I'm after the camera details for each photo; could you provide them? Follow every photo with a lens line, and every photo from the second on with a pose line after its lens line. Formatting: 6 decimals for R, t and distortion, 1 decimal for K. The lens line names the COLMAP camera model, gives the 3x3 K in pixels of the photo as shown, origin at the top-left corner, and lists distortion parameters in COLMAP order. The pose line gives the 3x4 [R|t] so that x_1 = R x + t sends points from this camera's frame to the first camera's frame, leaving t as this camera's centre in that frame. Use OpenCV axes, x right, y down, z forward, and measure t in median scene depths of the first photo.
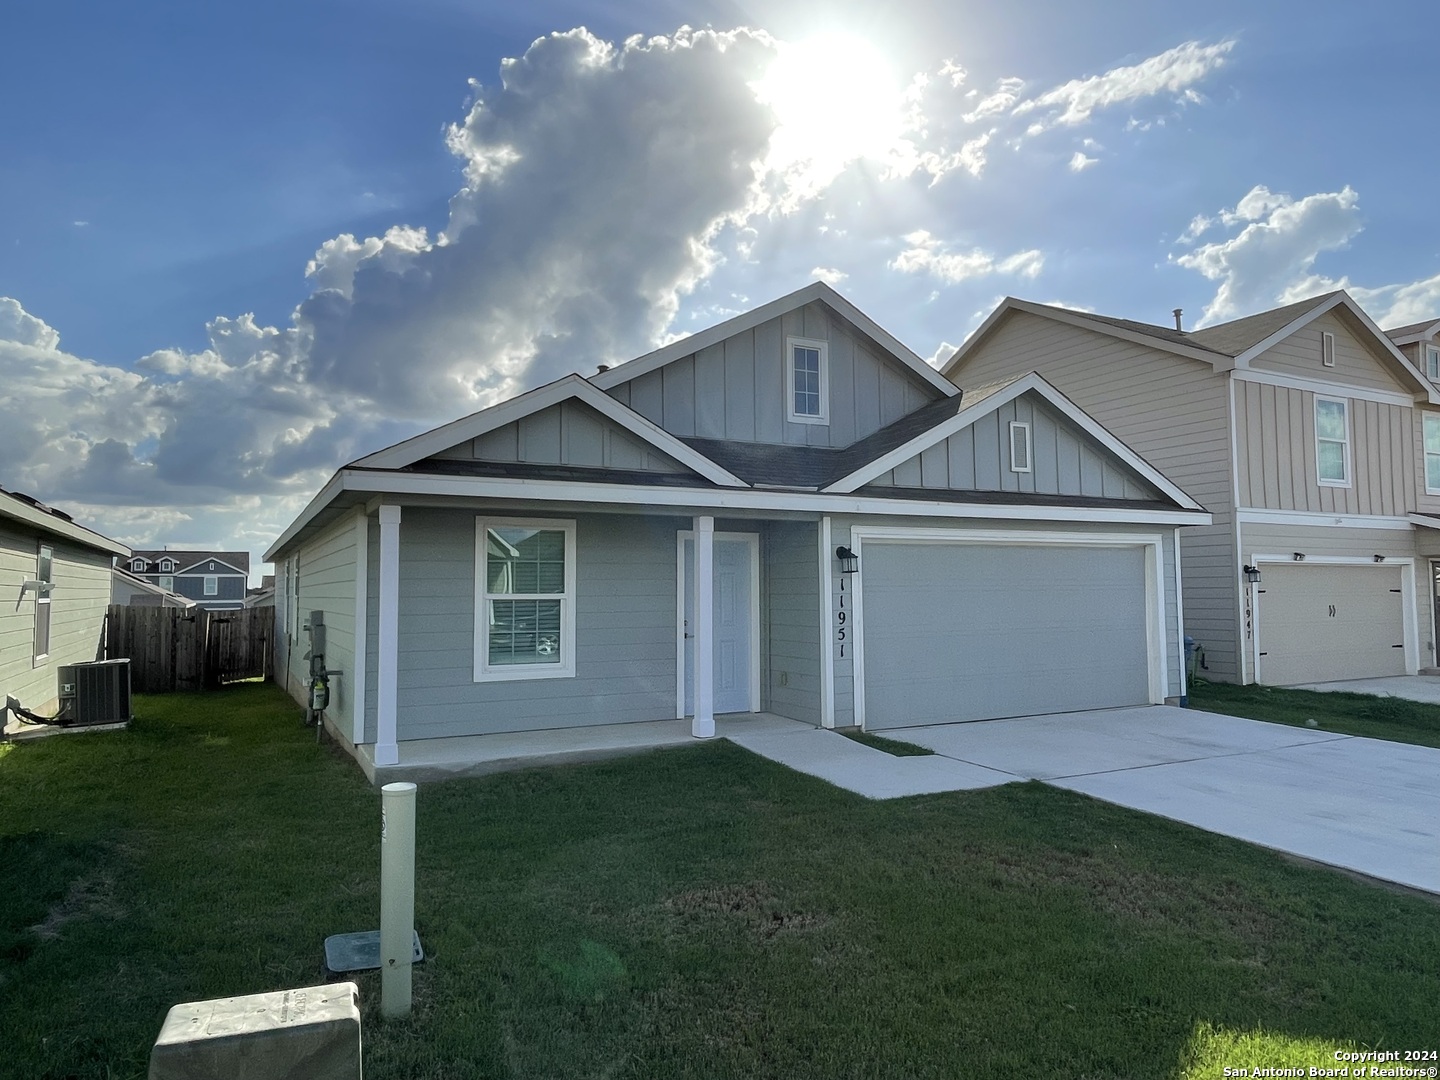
lens RADIAL K [[923.3, 0, 716.9], [0, 923.3, 545.1], [0, 0, 1]] dist [-0.004023, -0.008861]
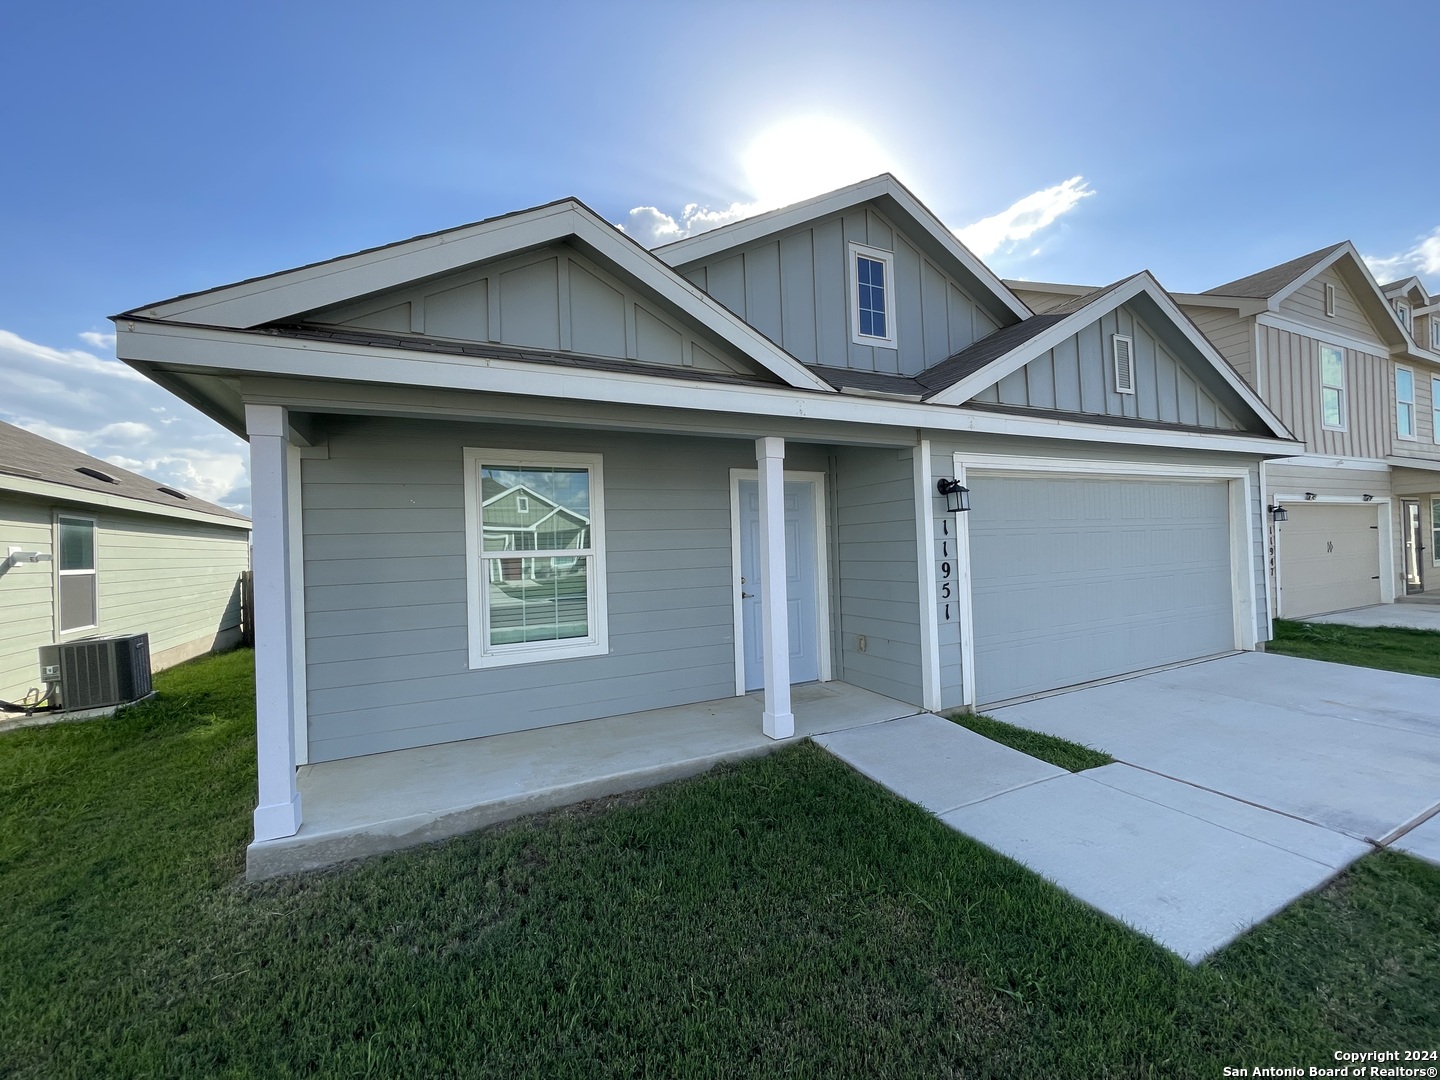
lens RADIAL K [[580.2, 0, 719.5], [0, 580.2, 542.4], [0, 0, 1]] dist [-0.001566, -0.000518]
pose [[0.999158, -0.028042, -0.029964, -0.037530], [0.029220, 0.998787, 0.039623, 0.028240], [0.028817, -0.040465, 0.998765, 0.464236]]
